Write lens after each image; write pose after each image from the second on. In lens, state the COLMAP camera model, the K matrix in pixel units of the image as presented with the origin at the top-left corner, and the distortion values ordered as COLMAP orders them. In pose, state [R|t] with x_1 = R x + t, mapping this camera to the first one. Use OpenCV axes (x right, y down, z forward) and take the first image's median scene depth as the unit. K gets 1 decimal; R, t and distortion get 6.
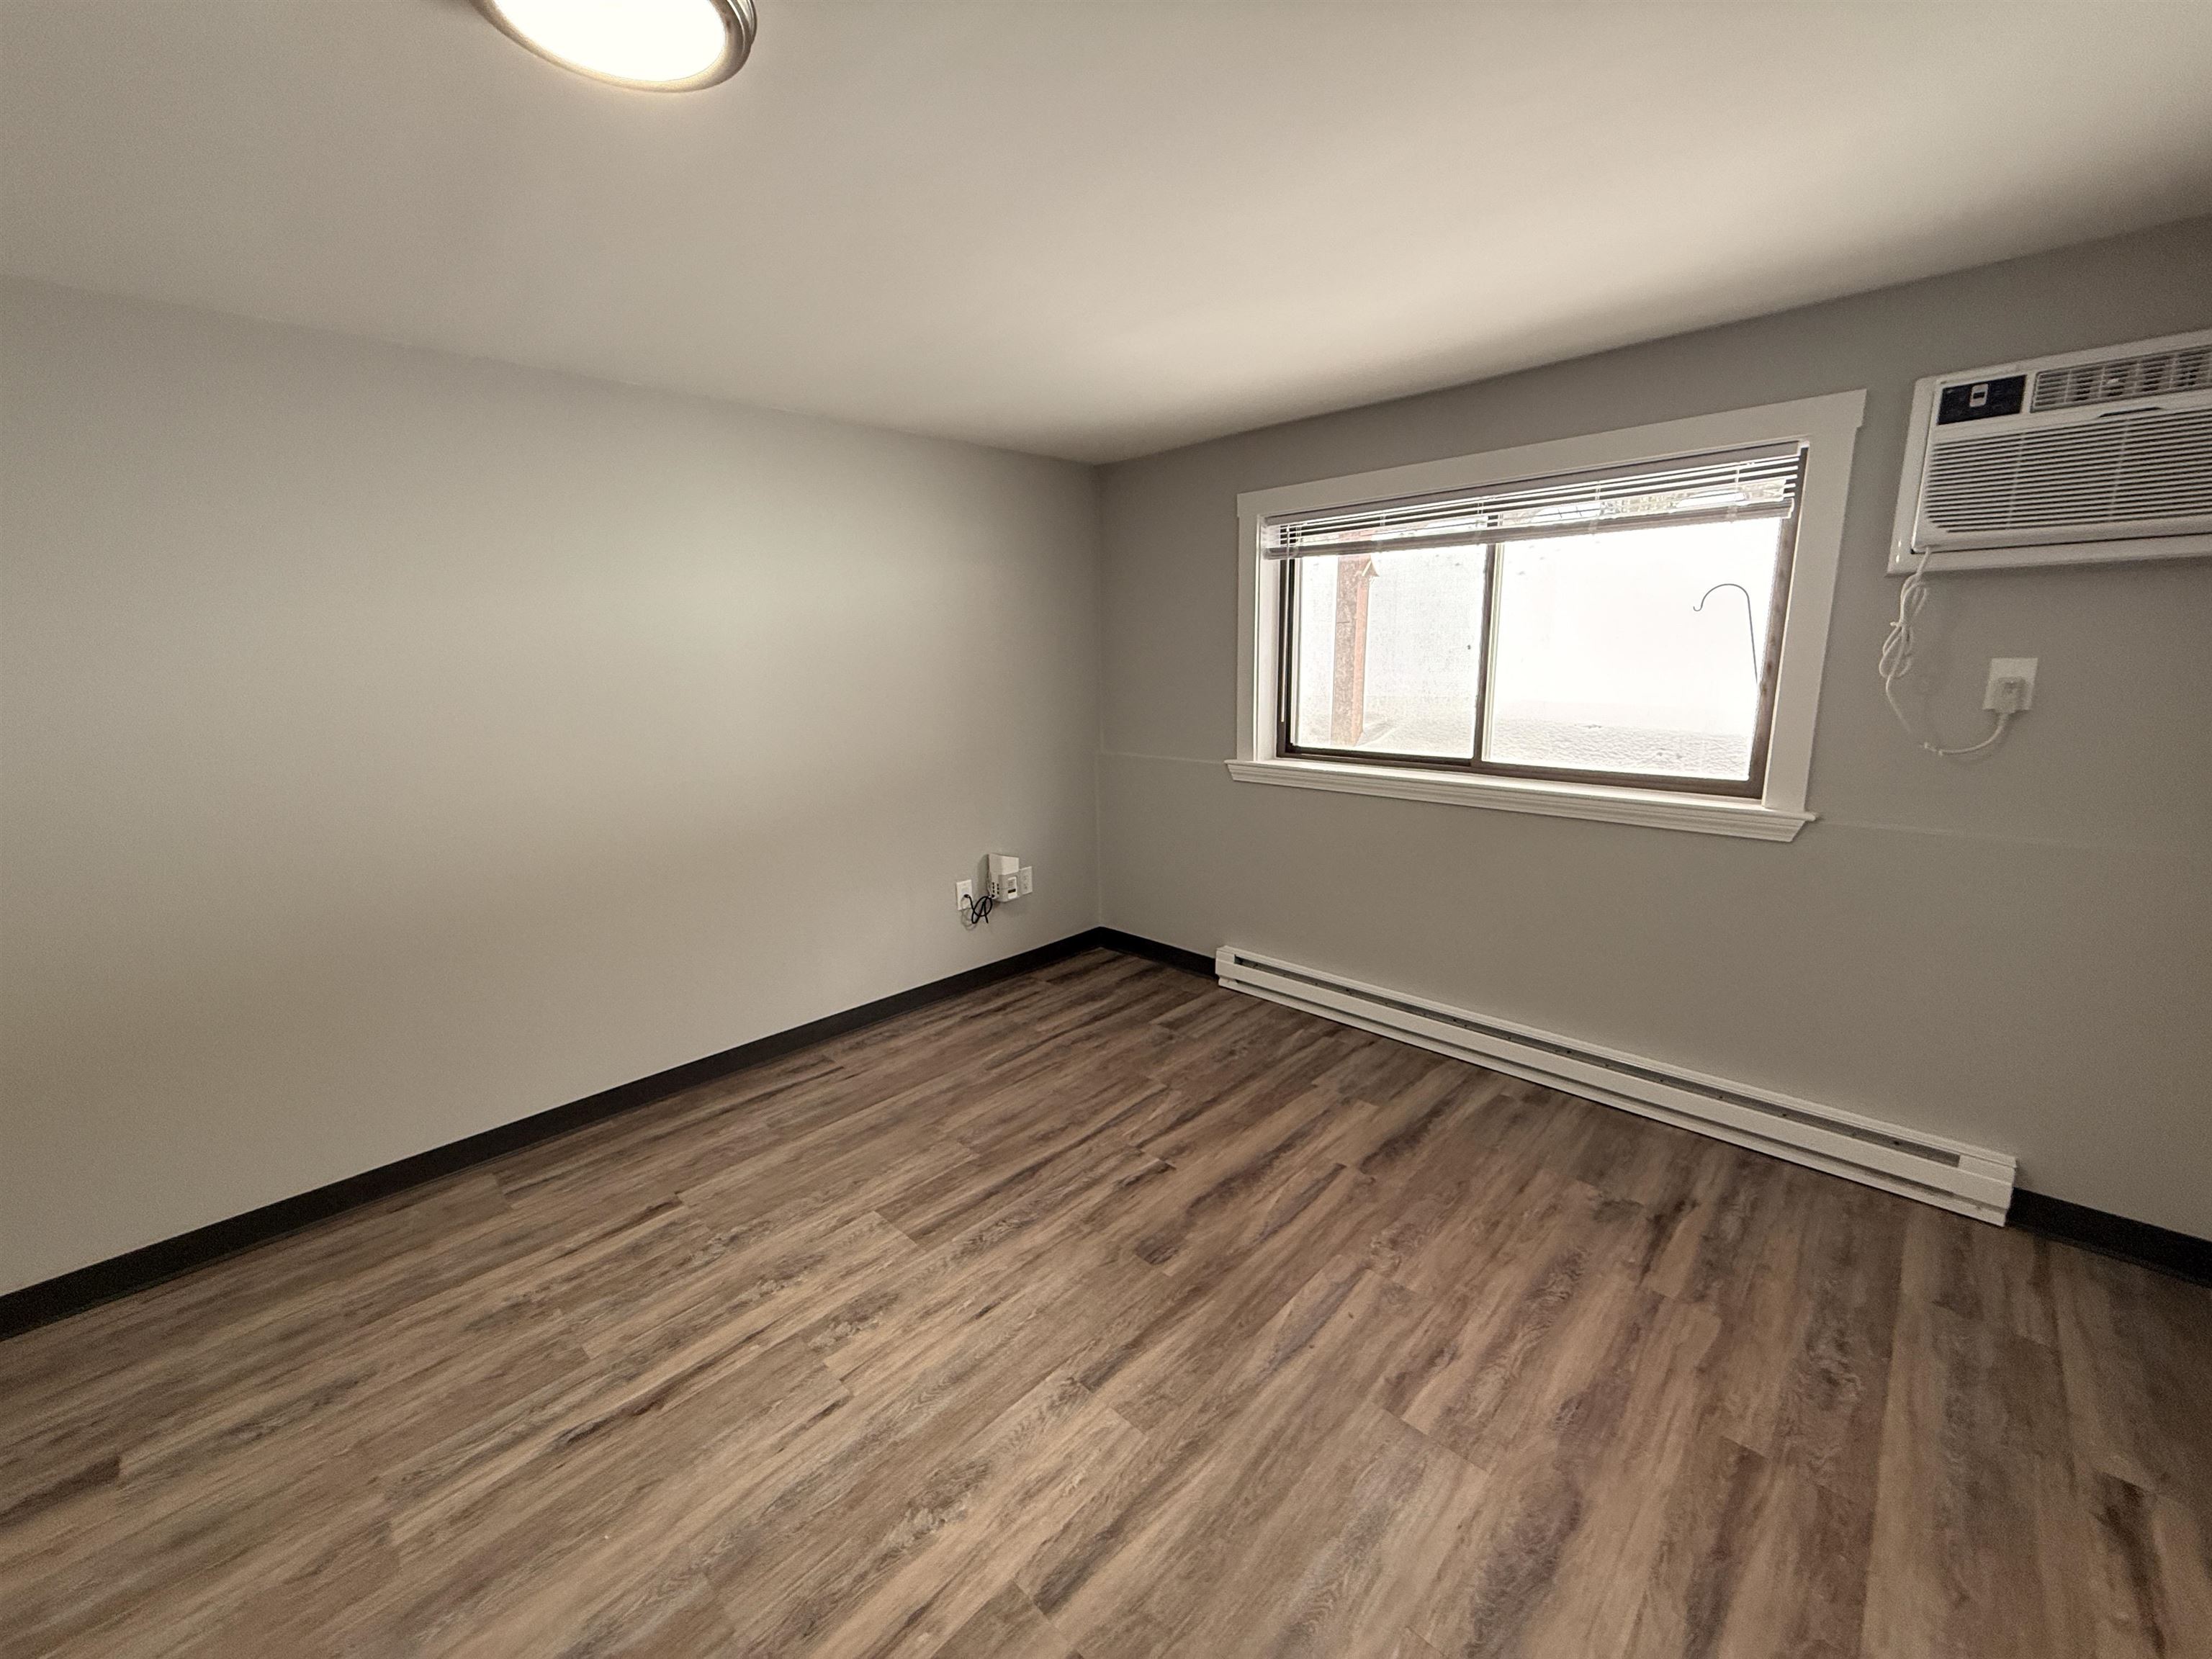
lens RADIAL K [[876.2, 0, 1102.2], [0, 876.2, 828.3], [0, 0, 1]] dist [-0.000508, 0.000200]
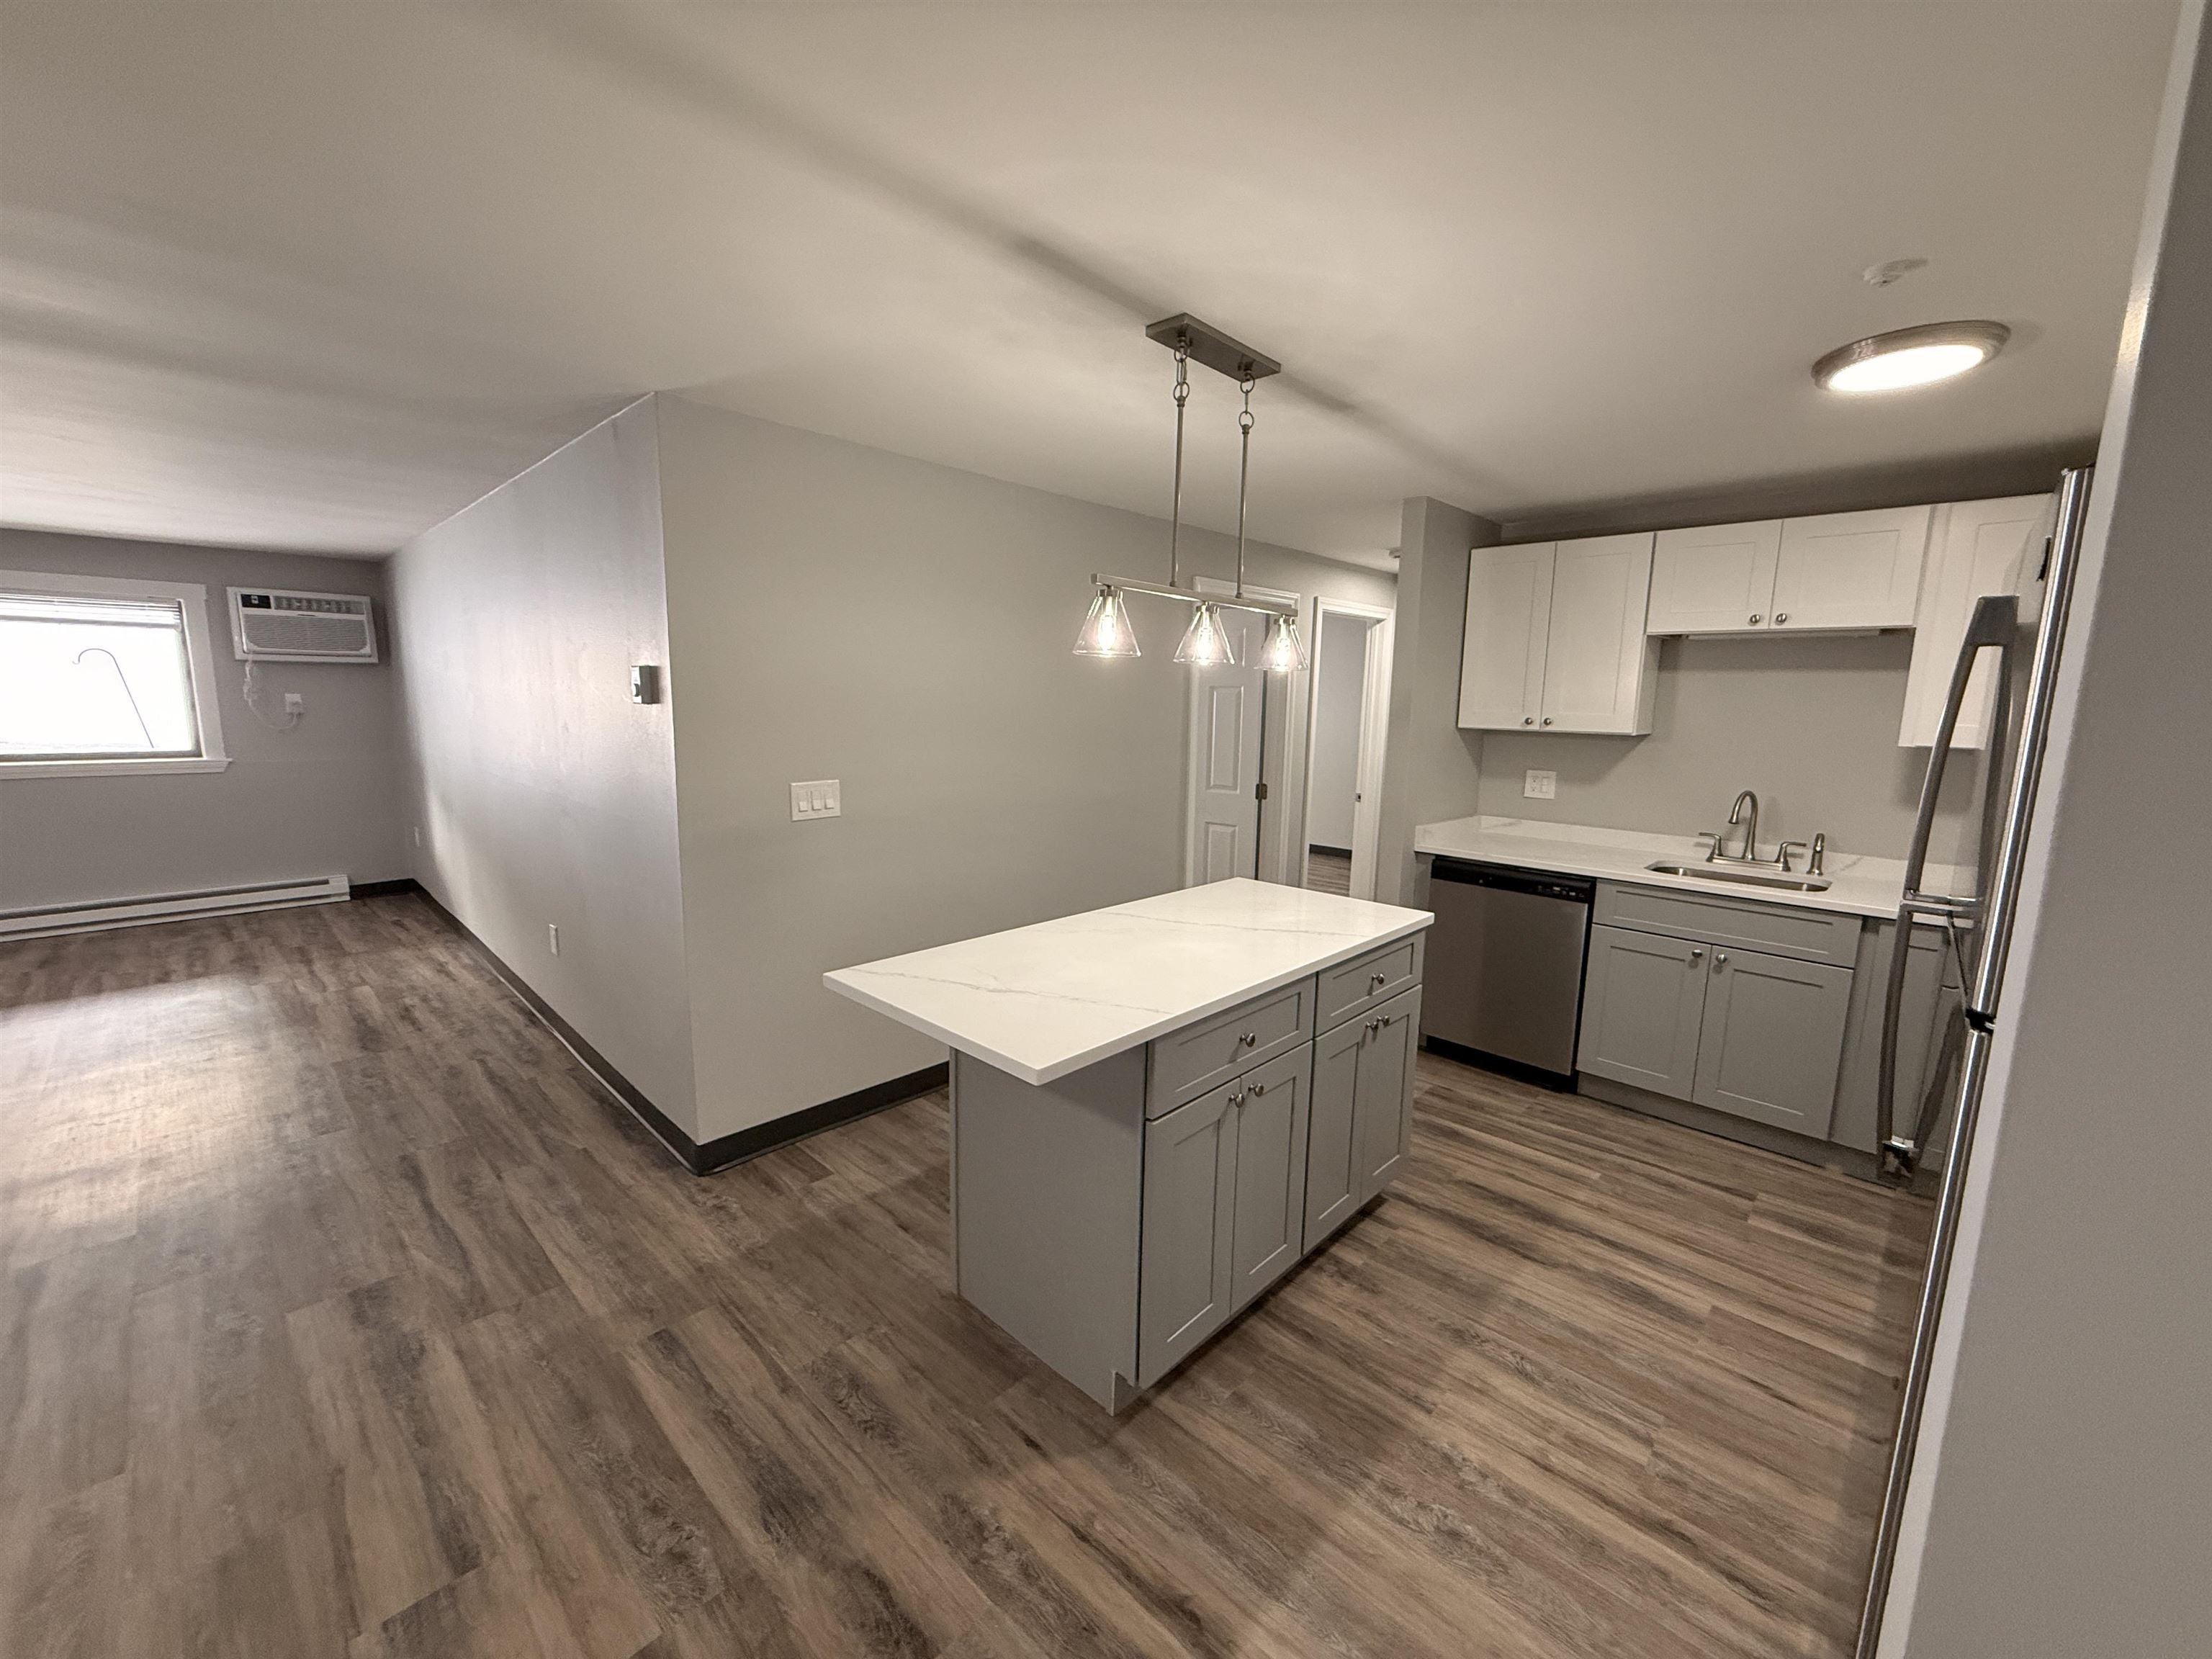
lens RADIAL K [[876.2, 0, 1102.2], [0, 876.2, 828.3], [0, 0, 1]] dist [-0.000508, 0.000200]
pose [[-0.007112, -0.120852, 0.992645, -1.579994], [0.183783, 0.975603, 0.120094, 0.318717], [-0.982941, 0.183285, 0.015272, -1.315611]]
